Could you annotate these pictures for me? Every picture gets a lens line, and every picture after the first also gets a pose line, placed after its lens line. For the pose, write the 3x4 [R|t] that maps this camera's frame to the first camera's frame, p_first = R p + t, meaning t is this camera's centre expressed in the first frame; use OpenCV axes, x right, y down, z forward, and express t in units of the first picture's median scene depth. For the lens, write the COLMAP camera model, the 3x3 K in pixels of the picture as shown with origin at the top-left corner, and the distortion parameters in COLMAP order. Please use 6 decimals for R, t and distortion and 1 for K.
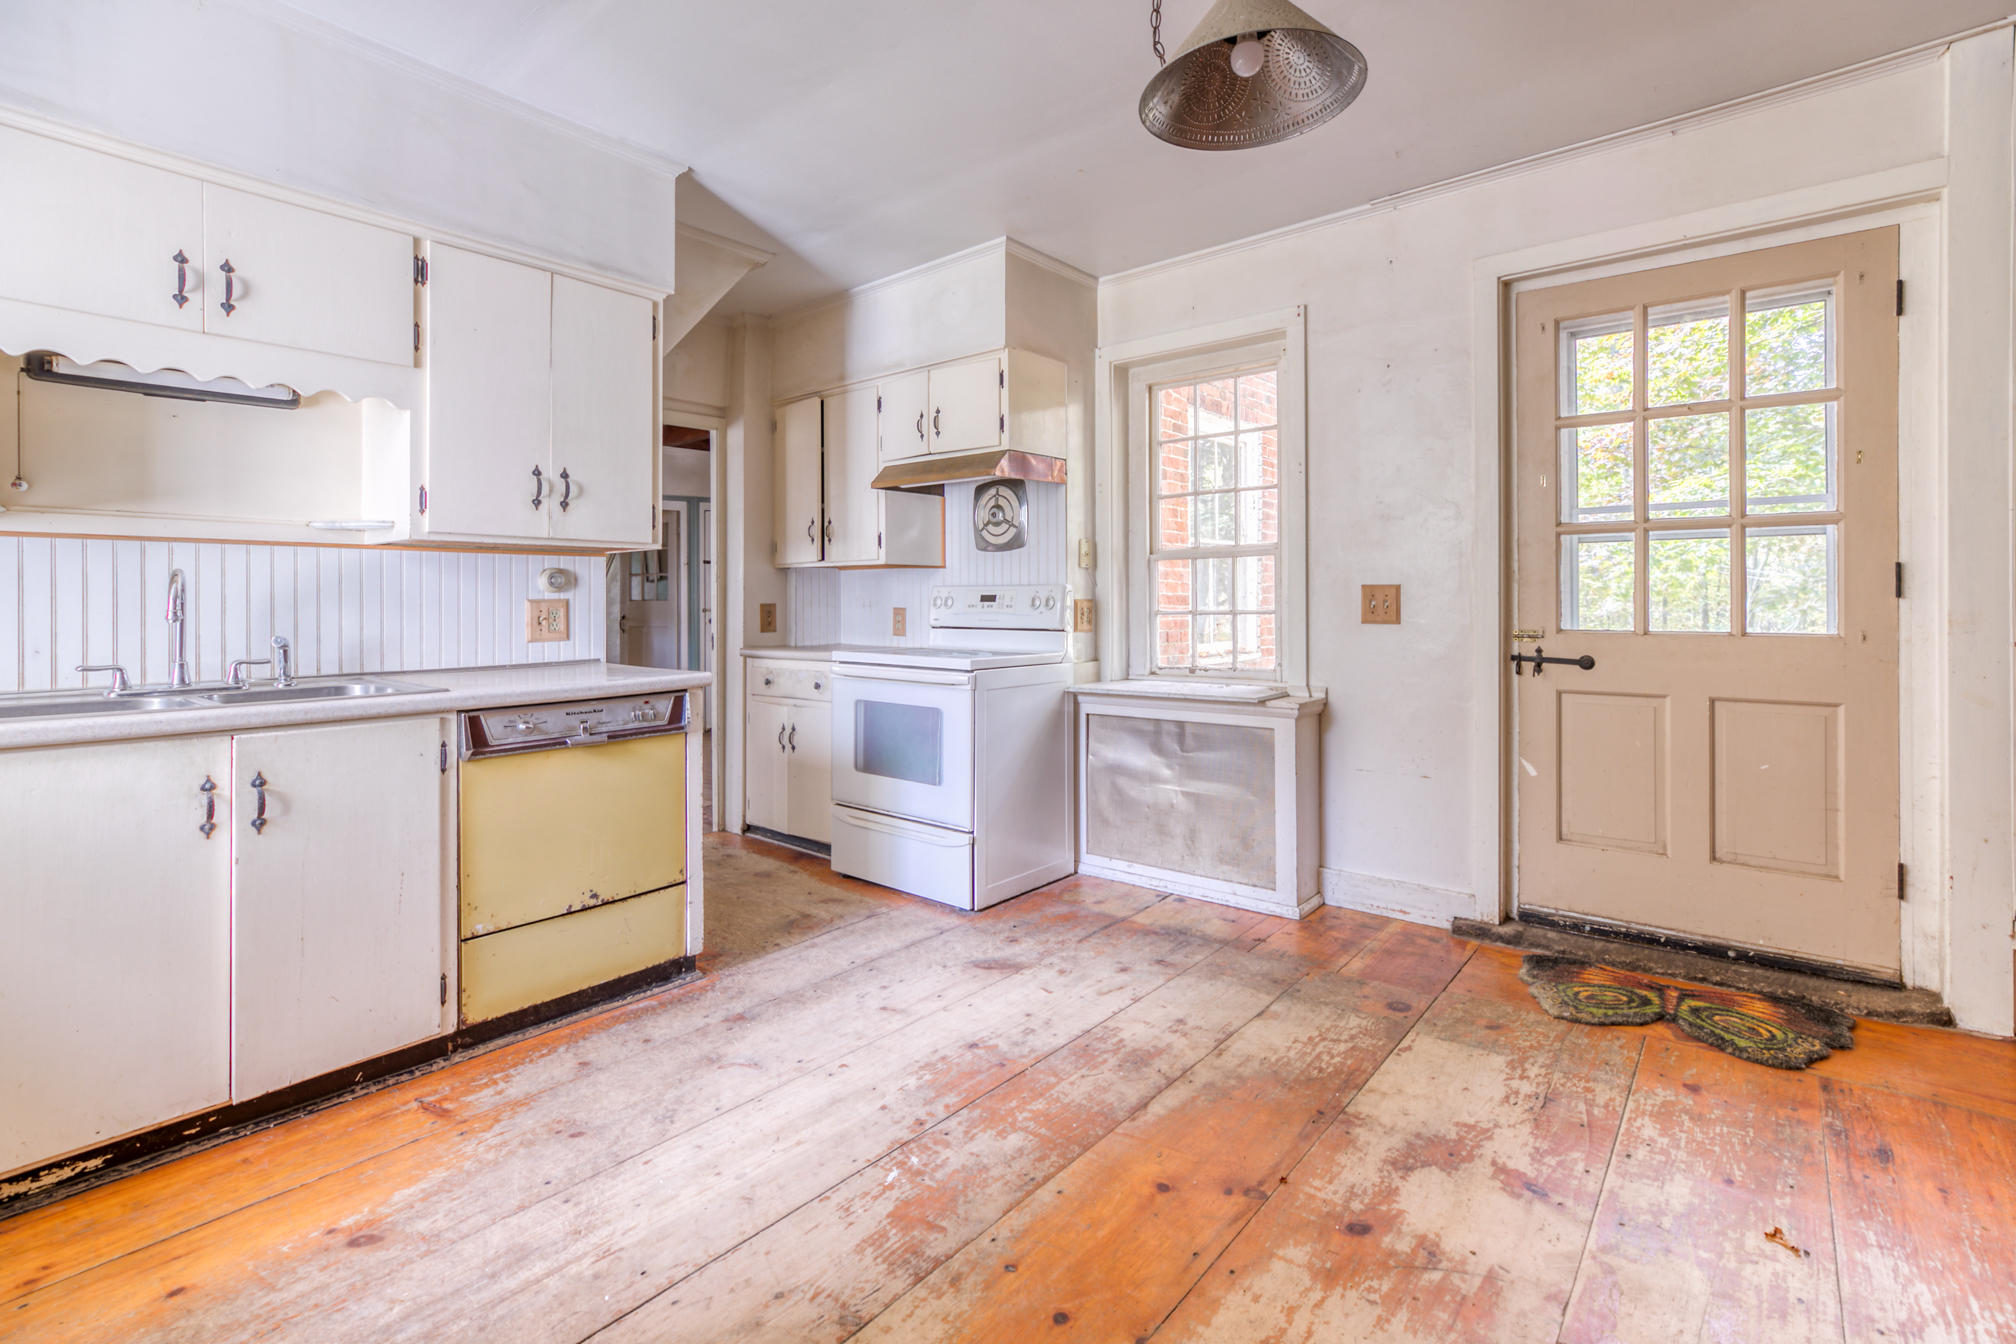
lens RADIAL K [[917.8, 0, 1008.1], [0, 917.8, 605.8], [0, 0, 1]] dist [-0.021851, 0.012365]
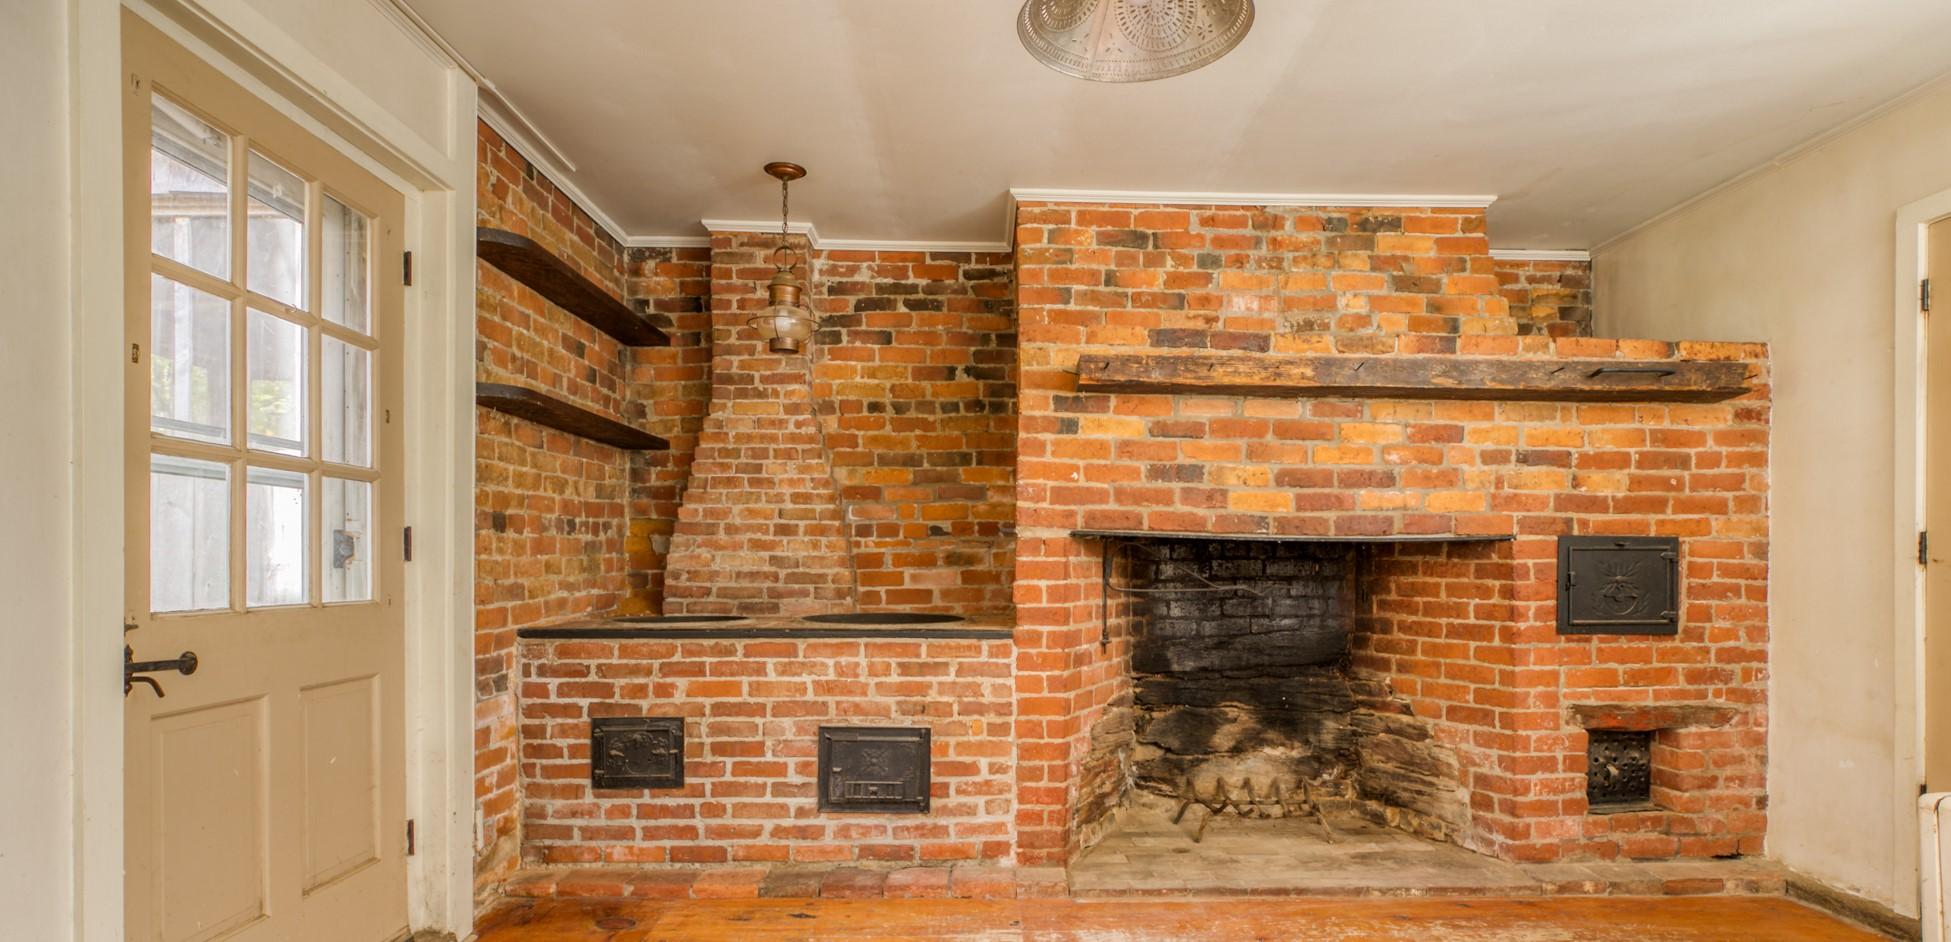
lens RADIAL K [[930.2, 0, 979.5], [0, 930.2, 560.6], [0, 0, 1]] dist [0.000094, -0.000006]
pose [[-0.654090, 0.001061, 0.756416, -0.216621], [0.001712, 0.999999, 0.000078, -0.007589], [-0.756415, 0.001346, -0.654091, 1.095469]]
